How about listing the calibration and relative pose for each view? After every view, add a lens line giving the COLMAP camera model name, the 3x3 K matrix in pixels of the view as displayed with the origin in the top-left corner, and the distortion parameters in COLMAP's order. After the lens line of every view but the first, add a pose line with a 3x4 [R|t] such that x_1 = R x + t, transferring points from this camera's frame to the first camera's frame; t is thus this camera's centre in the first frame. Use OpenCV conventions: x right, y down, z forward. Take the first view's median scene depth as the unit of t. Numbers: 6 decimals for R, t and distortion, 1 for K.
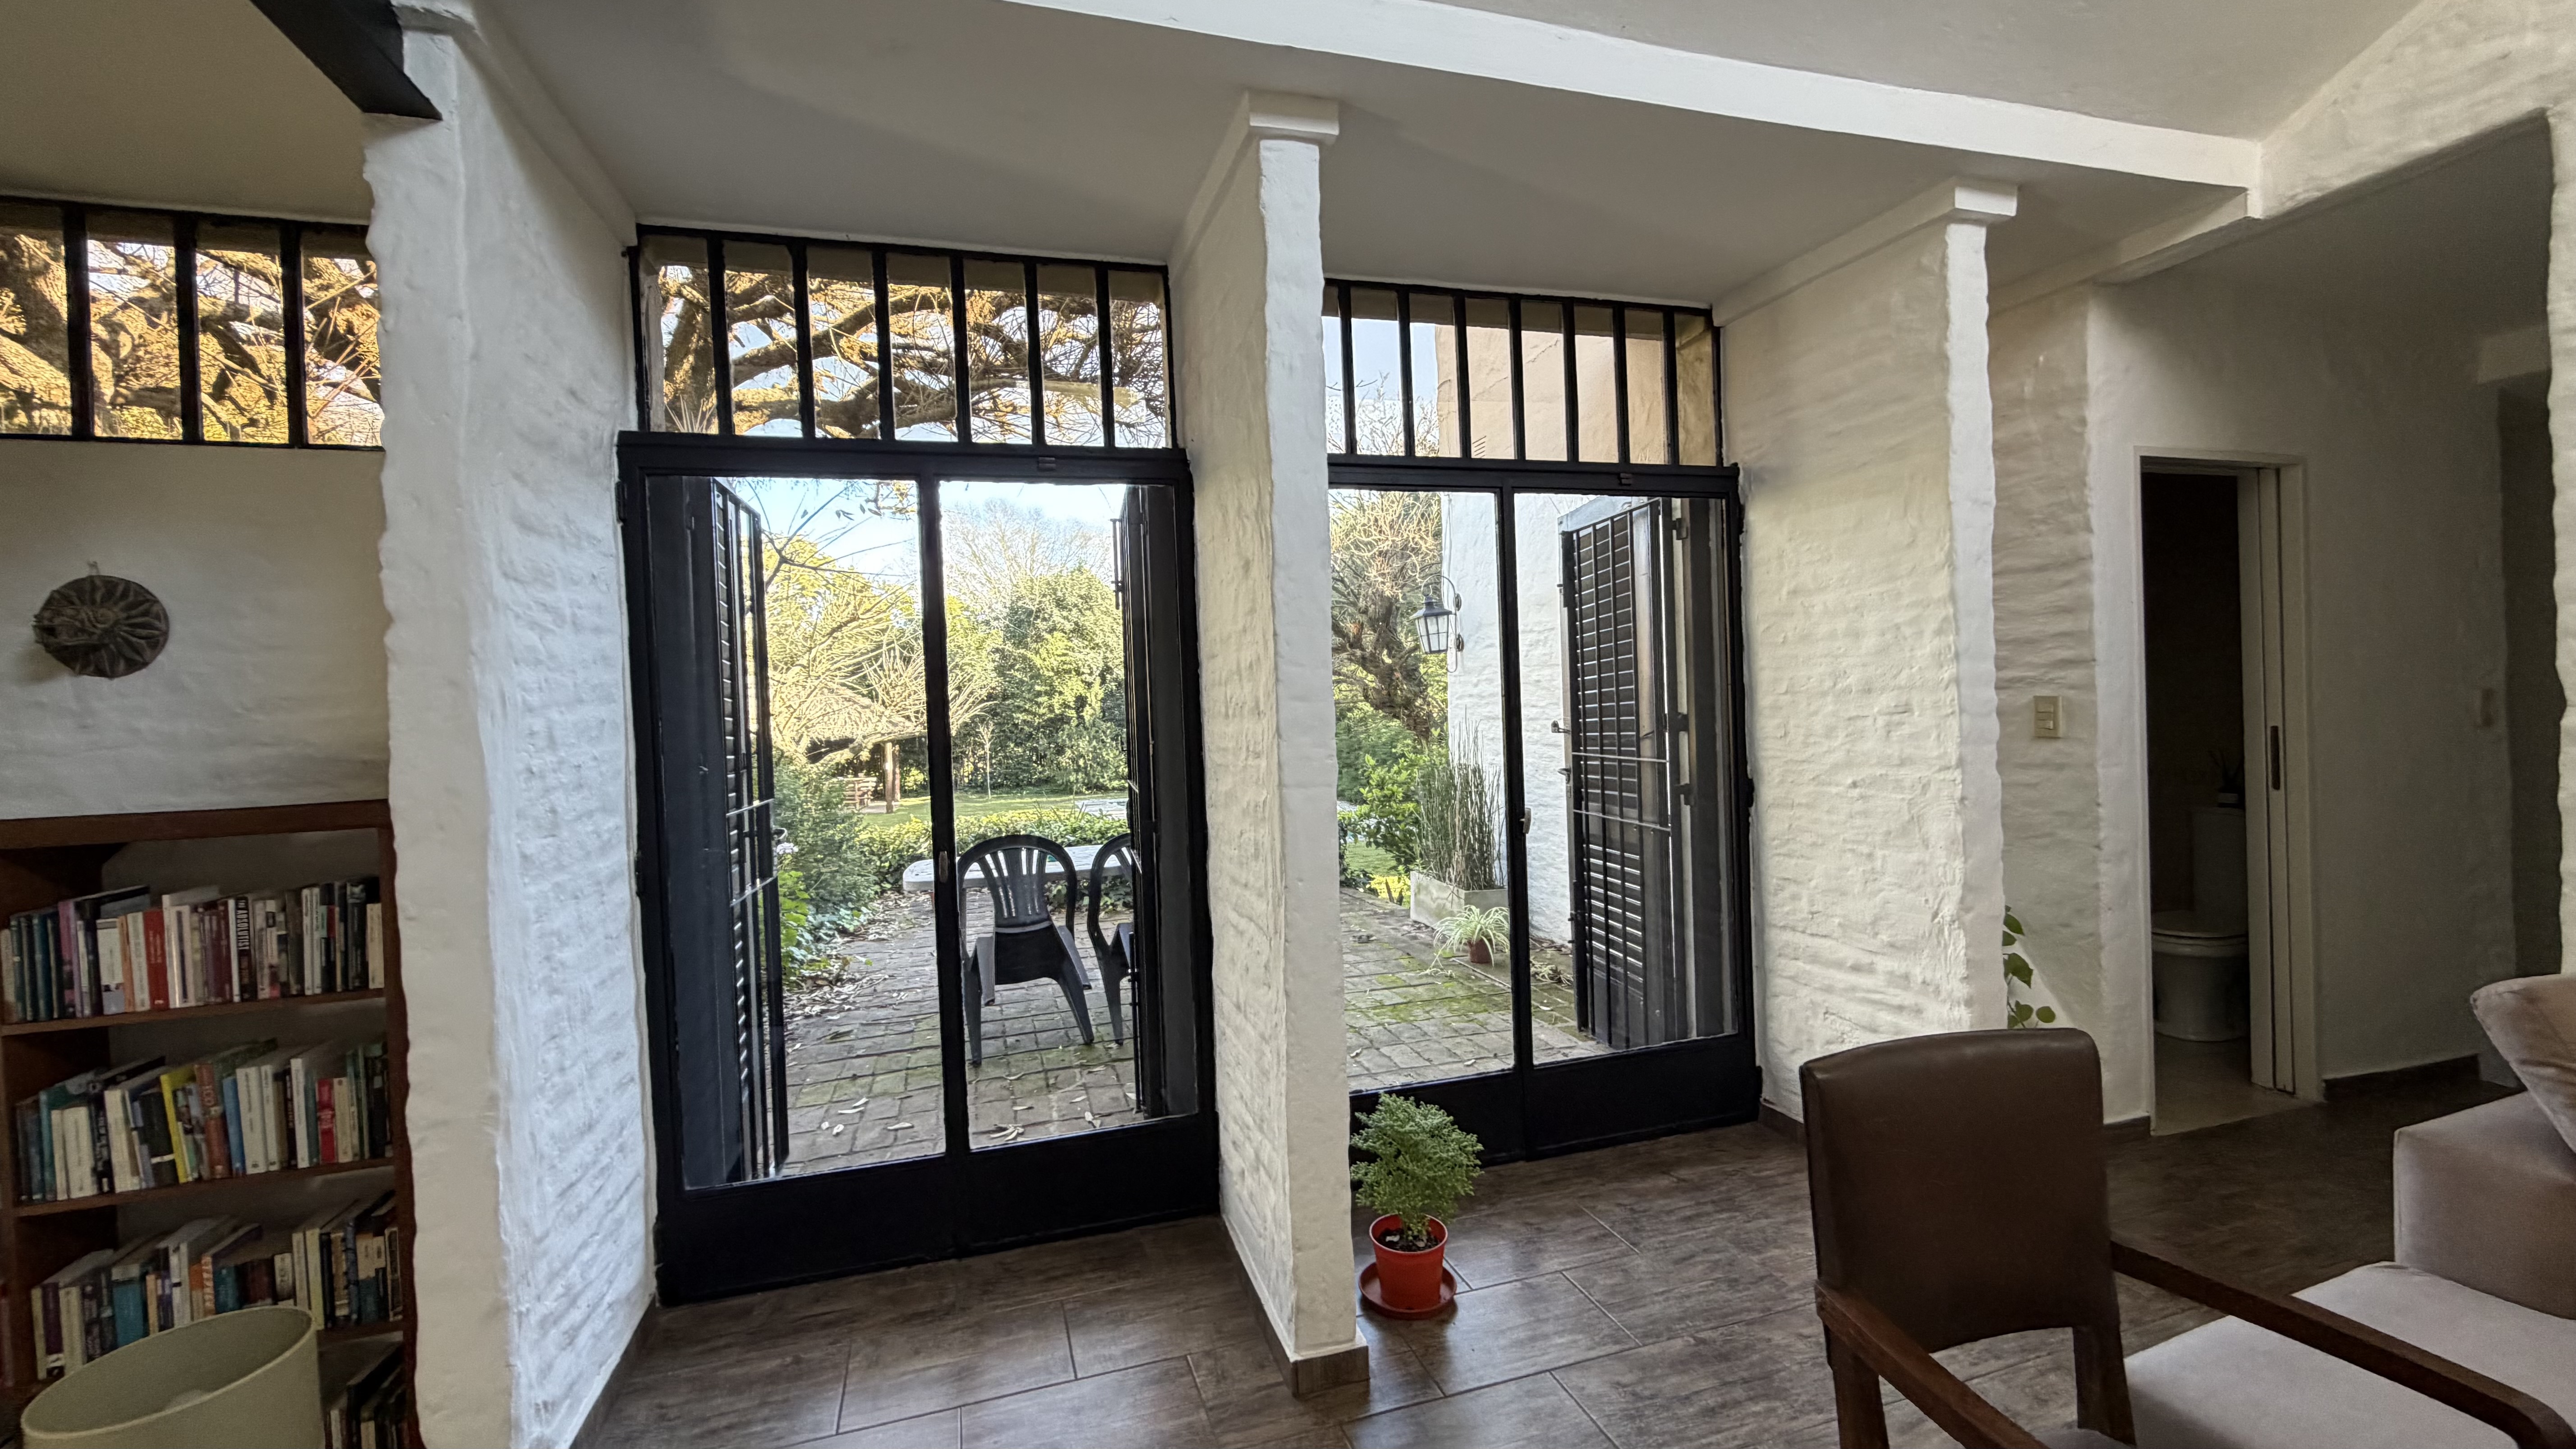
lens RADIAL K [[1024.6, 0, 1278.0], [0, 1024.6, 722.2], [0, 0, 1]] dist [0.000137, -0.000204]
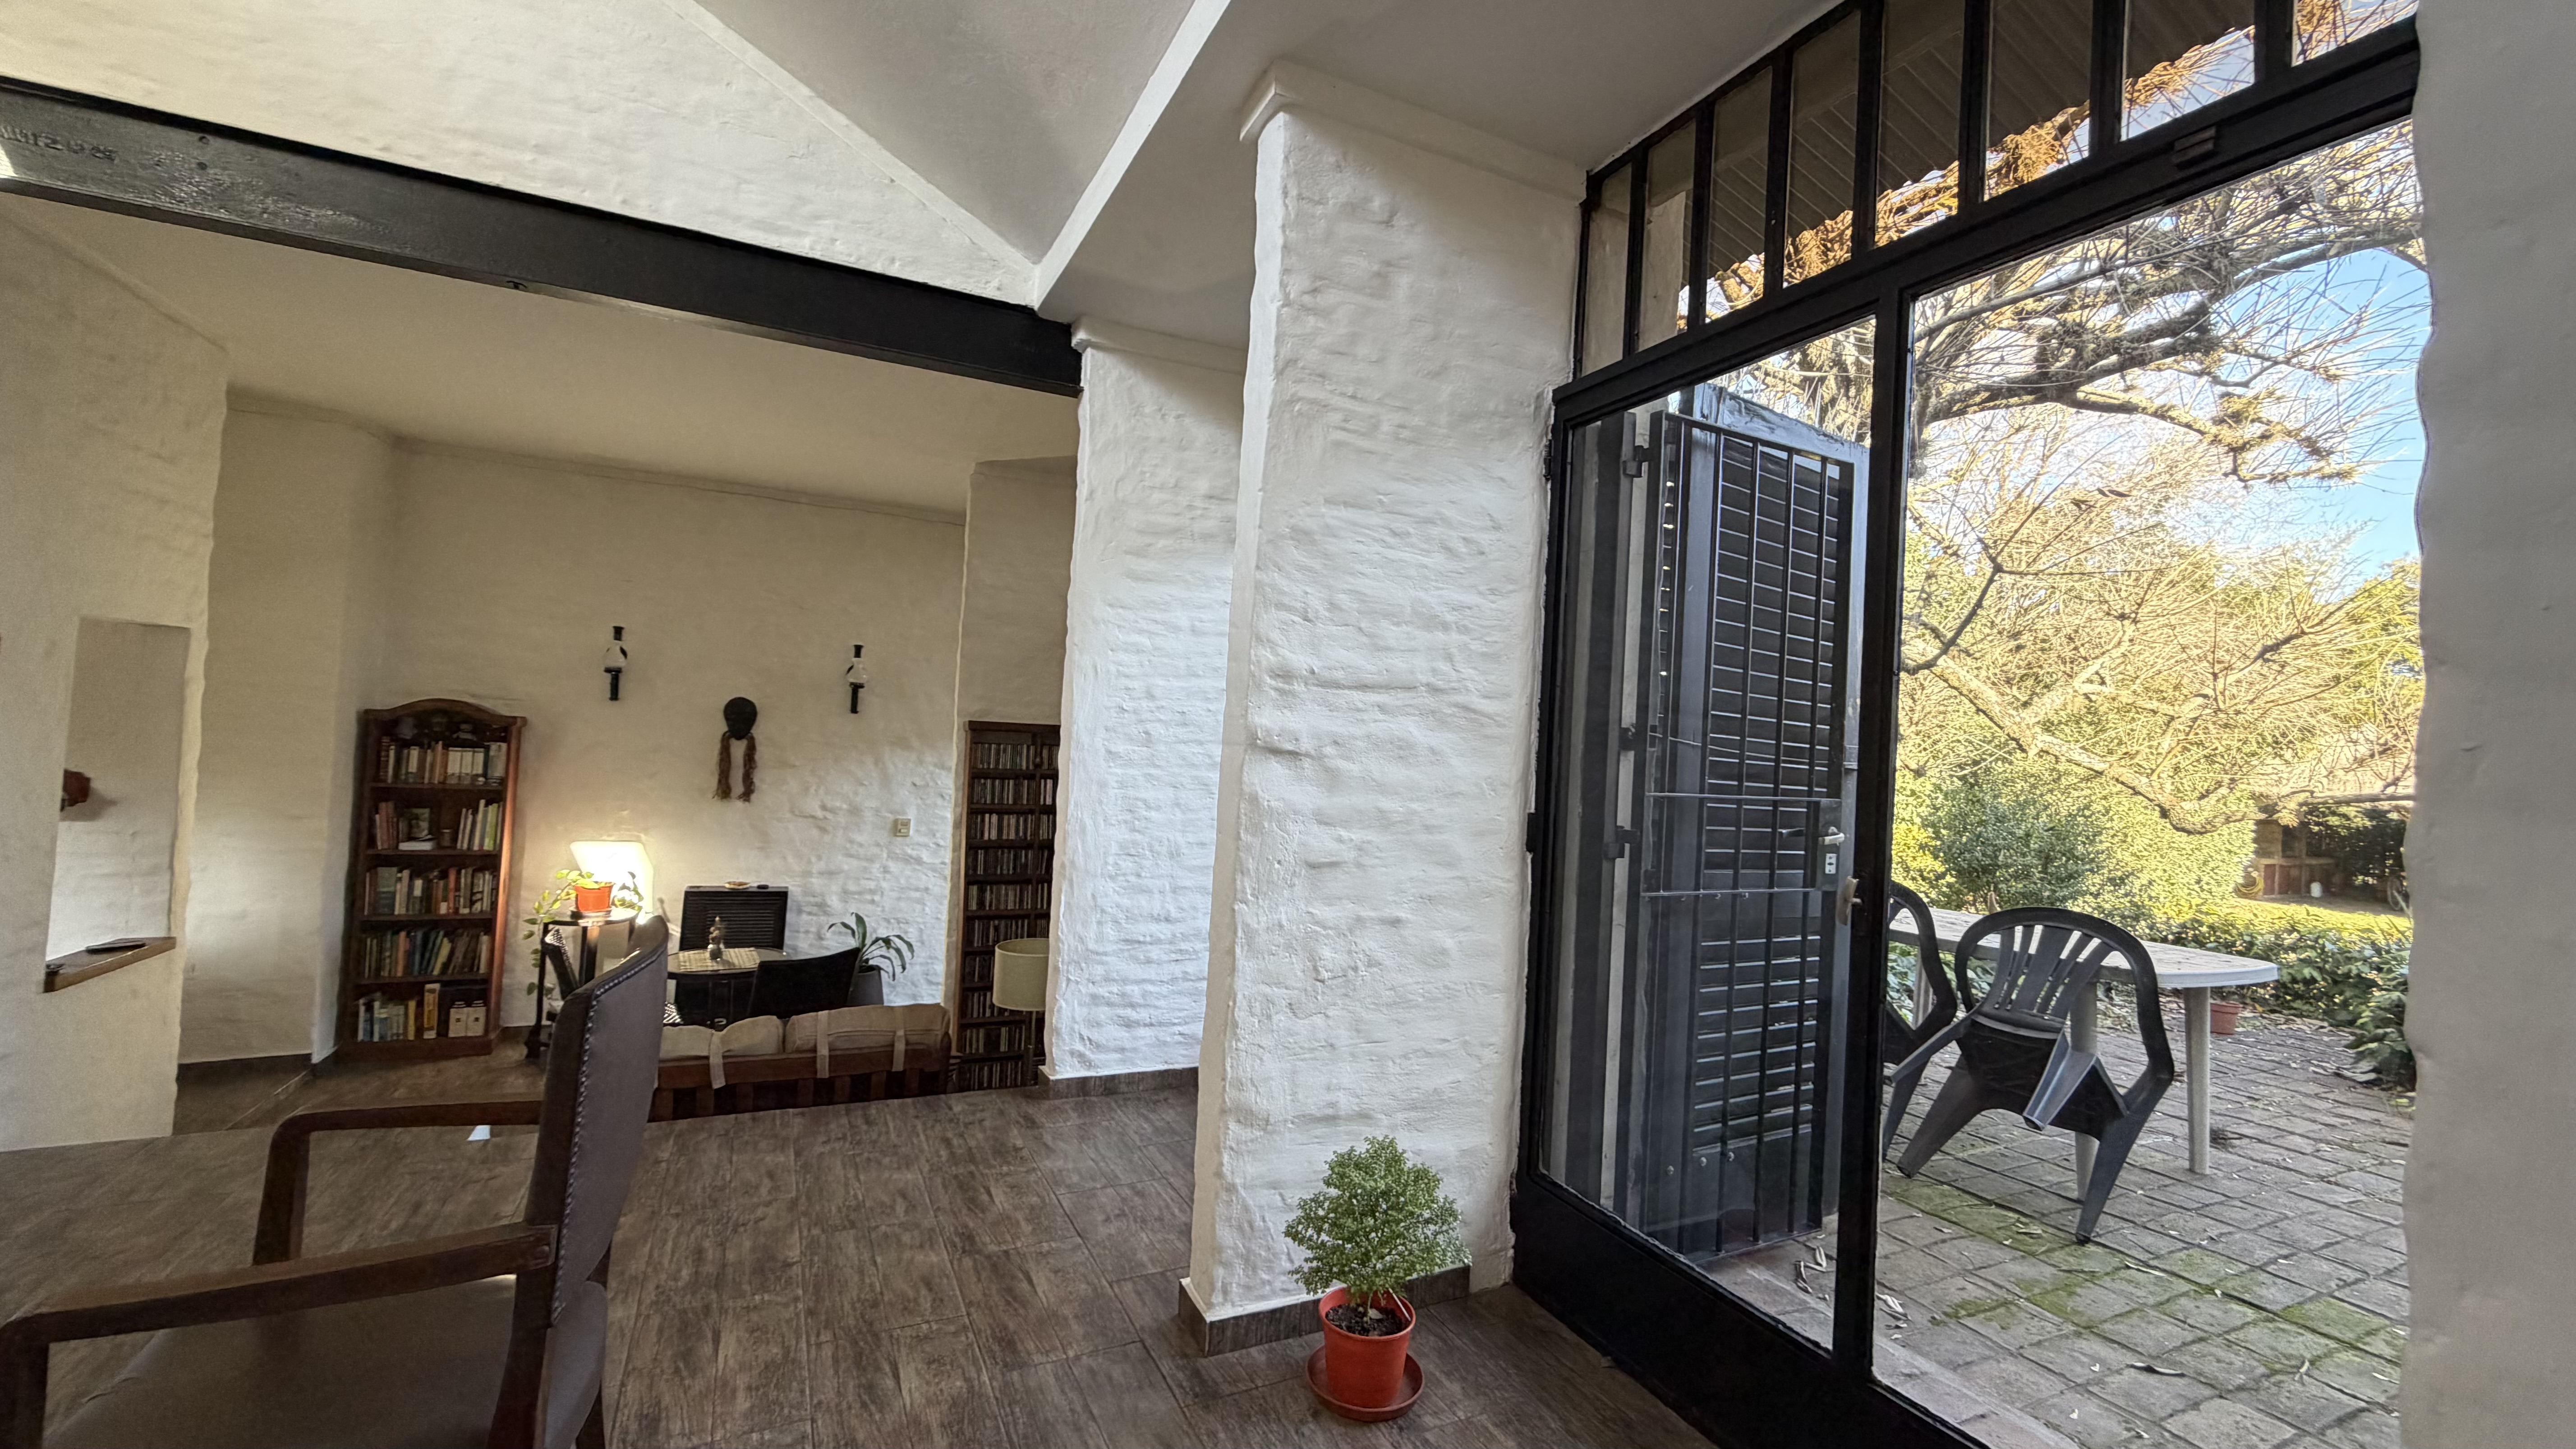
lens RADIAL K [[1024.6, 0, 1278.7], [0, 1024.6, 723.2], [0, 0, 1]] dist [0.000137, -0.000204]
pose [[0.151485, 0.026370, -0.988108, 0.771964], [-0.071745, 0.997301, 0.015616, 0.015715], [0.985852, 0.068527, 0.152968, 0.650479]]
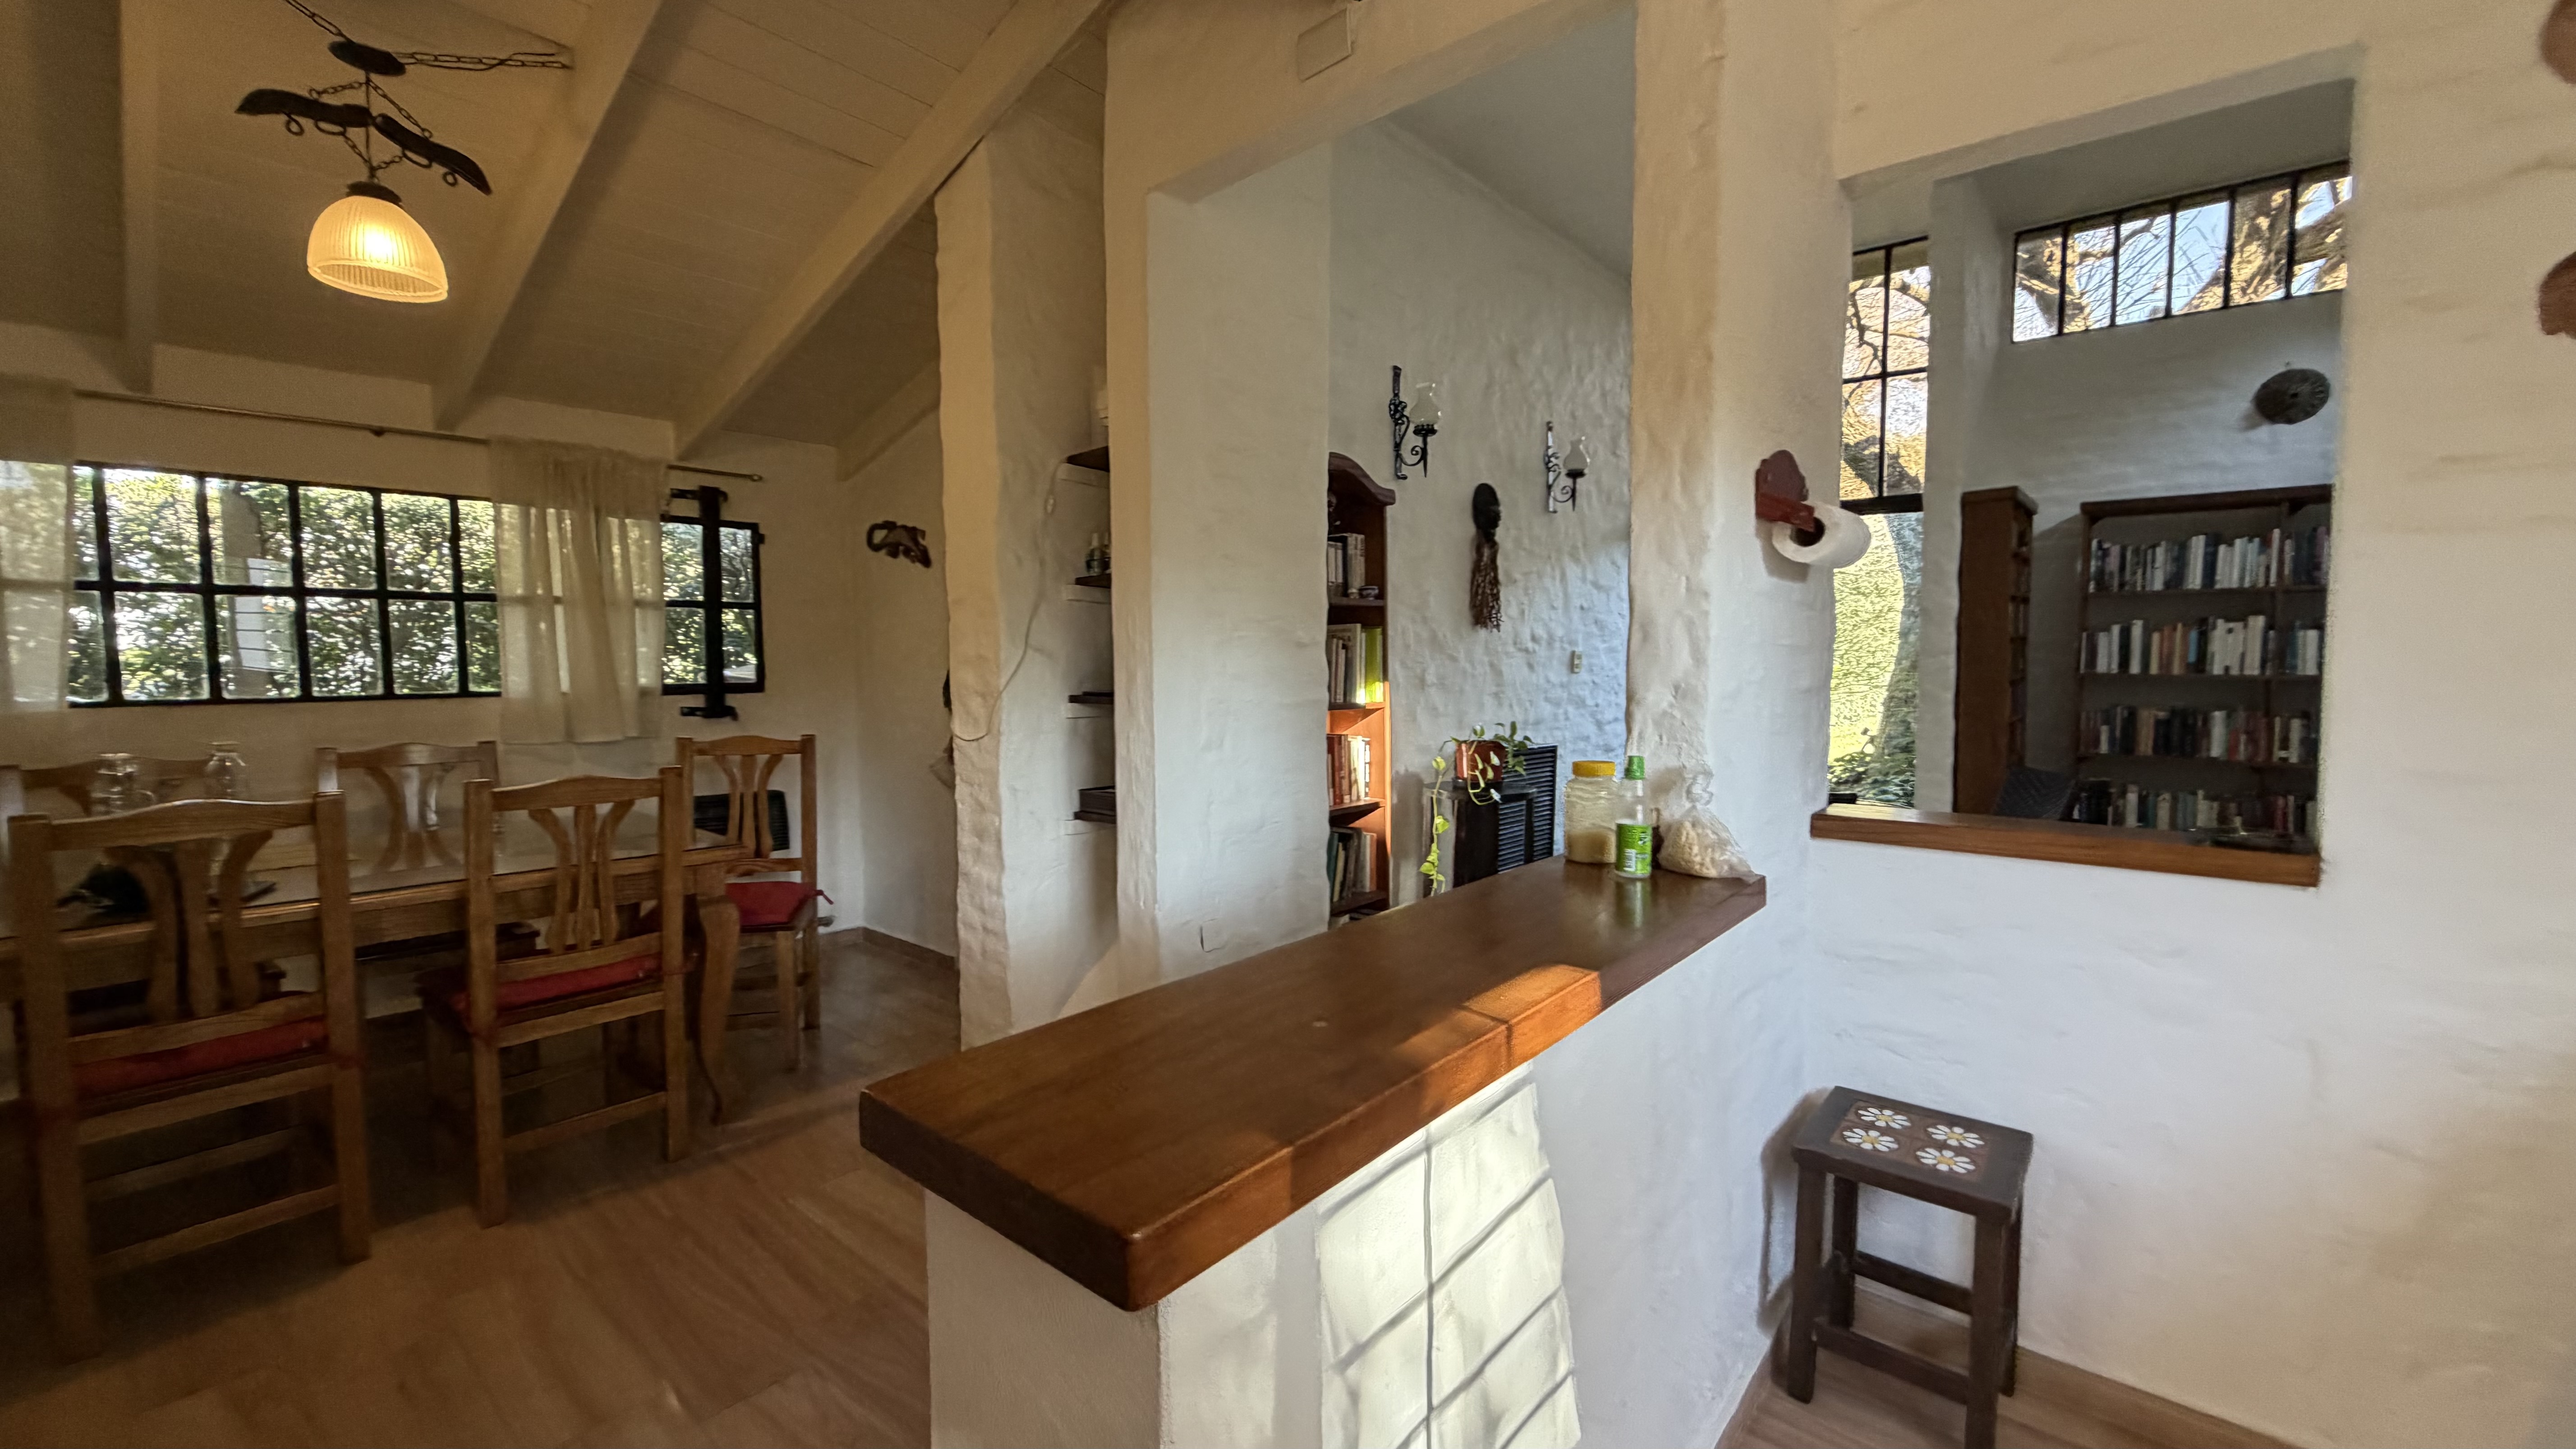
lens RADIAL K [[1024.6, 0, 1276.1], [0, 1024.6, 718.5], [0, 0, 1]] dist [0.000137, -0.000204]
pose [[0.541284, 0.085353, -0.836496, -0.418492], [-0.027688, 0.996104, 0.083722, 0.317497], [0.840384, -0.022156, 0.541539, -1.308971]]
